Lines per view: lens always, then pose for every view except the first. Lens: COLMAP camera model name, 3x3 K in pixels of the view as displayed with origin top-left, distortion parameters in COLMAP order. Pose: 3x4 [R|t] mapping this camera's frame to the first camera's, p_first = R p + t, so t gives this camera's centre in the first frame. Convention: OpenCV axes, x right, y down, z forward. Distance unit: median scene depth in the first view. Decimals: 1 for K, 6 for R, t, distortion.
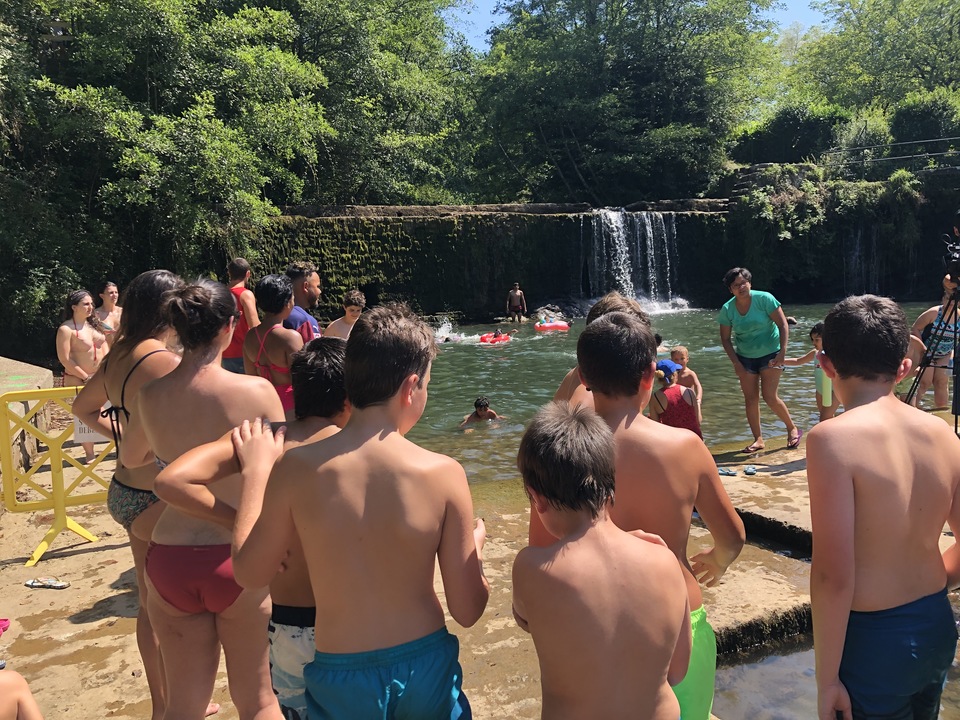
lens RADIAL K [[784.7, 0, 504.2], [0, 784.7, 358.6], [0, 0, 1]] dist [0.086472, -0.188713]
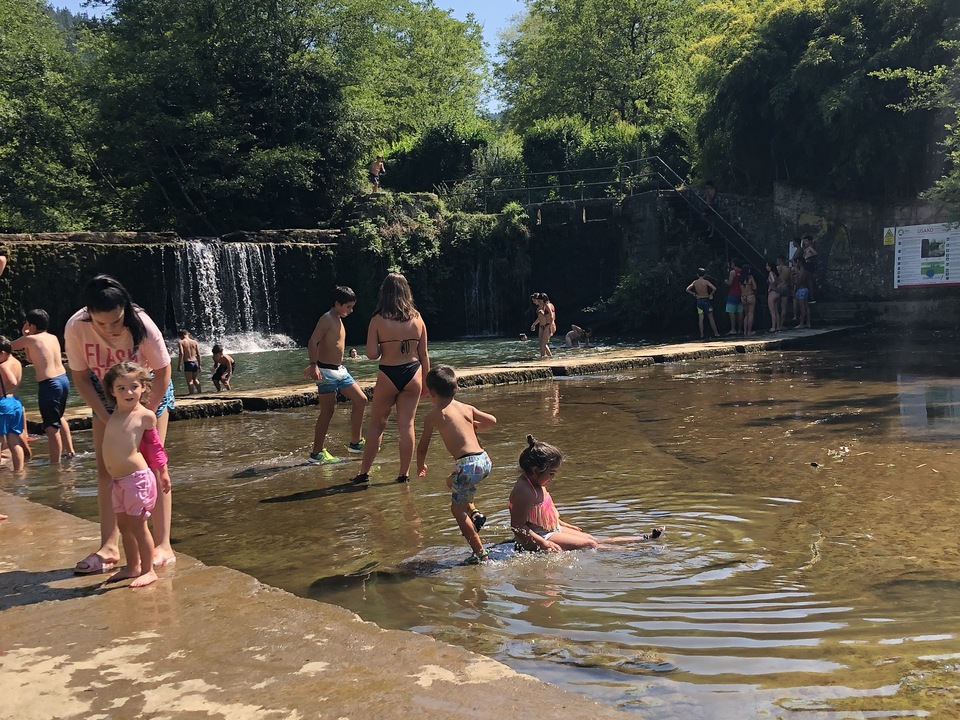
lens RADIAL K [[1167.5, 0, 496.7], [0, 1167.5, 398.4], [0, 0, 1]] dist [0.130338, -0.485968]
pose [[0.974830, -0.021372, 0.221925, 0.176558], [0.030334, 0.998853, -0.037049, 0.058492], [-0.220878, 0.042848, 0.974360, -0.417540]]
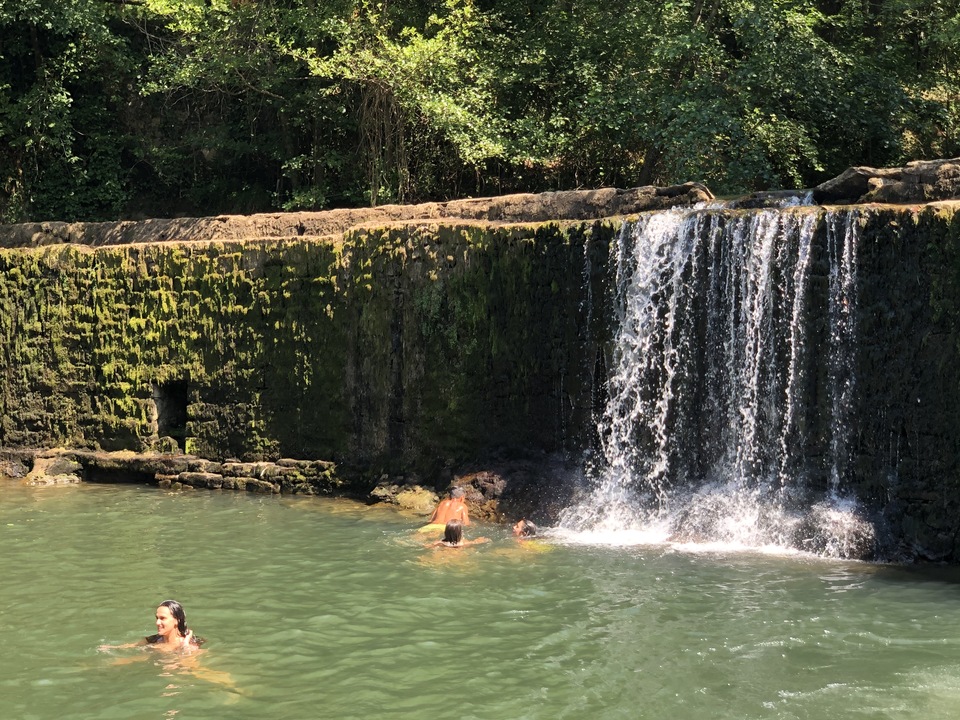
lens RADIAL K [[1718.6, 0, 478.6], [0, 1718.6, 332.6], [0, 0, 1]] dist [-0.032951, 1.648039]
pose [[0.412706, 0.051680, -0.909397, 0.786190], [-0.113936, 0.993477, 0.004752, -0.139389], [0.903710, 0.101652, 0.415902, 0.680359]]
